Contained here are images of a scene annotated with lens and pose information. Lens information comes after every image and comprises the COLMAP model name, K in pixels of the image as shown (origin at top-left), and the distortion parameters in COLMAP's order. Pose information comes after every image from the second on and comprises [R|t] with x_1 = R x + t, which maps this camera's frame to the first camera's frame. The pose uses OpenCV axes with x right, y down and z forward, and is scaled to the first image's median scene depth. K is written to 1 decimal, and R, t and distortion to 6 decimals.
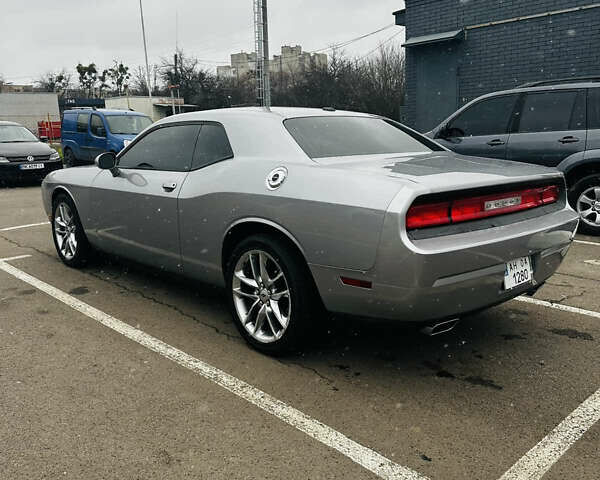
lens RADIAL K [[670.5, 0, 300.0], [0, 670.5, 240.0], [0, 0, 1]] dist [0.018182, 0.016696]
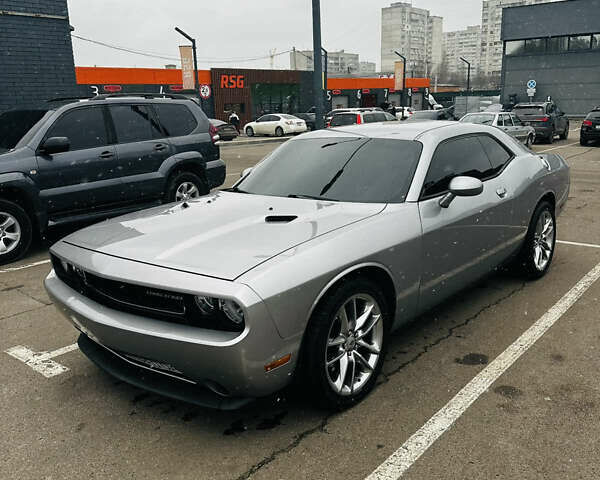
lens RADIAL K [[577.8, 0, 300.0], [0, 577.8, 240.0], [0, 0, 1]] dist [0.008699, -0.002203]
pose [[-0.211017, -0.216459, 0.953214, -0.704386], [0.170930, 0.951976, 0.254018, -0.214191], [-0.962421, 0.216535, -0.163884, 0.978020]]
